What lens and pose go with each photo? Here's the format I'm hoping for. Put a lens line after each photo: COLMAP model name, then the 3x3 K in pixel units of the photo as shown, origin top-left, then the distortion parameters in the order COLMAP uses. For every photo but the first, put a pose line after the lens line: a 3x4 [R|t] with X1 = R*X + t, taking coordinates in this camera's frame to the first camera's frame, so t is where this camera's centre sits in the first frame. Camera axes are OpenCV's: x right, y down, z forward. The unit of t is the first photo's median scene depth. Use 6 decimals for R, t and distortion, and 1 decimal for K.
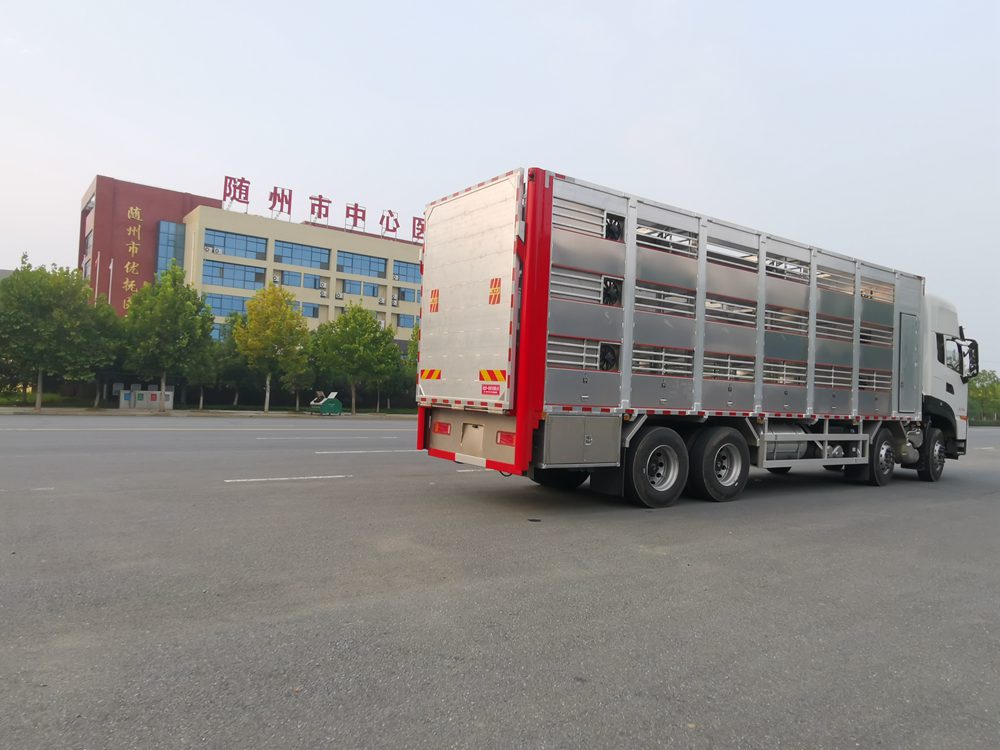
lens RADIAL K [[626.7, 0, 500.0], [0, 626.7, 375.0], [0, 0, 1]] dist [-0.032945, 0.002284]
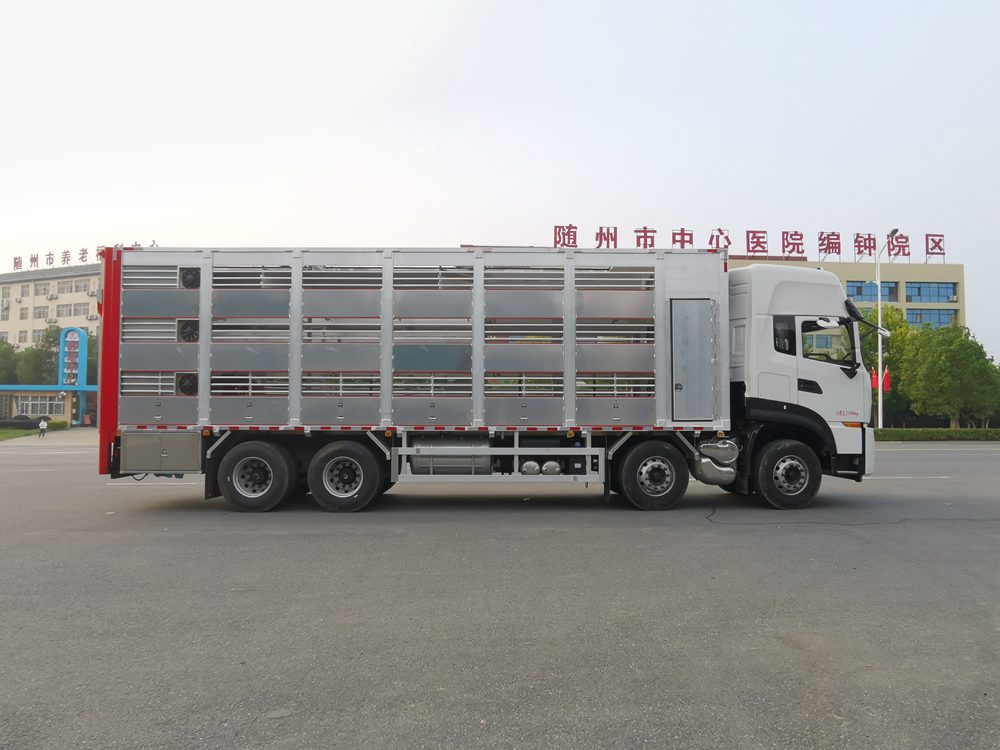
lens RADIAL K [[626.7, 0, 500.0], [0, 626.7, 375.0], [0, 0, 1]] dist [-0.032945, 0.002284]
pose [[0.859850, -0.072483, -0.505375, 1.094031], [0.050771, 0.997104, -0.056627, 0.044613], [0.508016, 0.023033, 0.861040, 0.224238]]
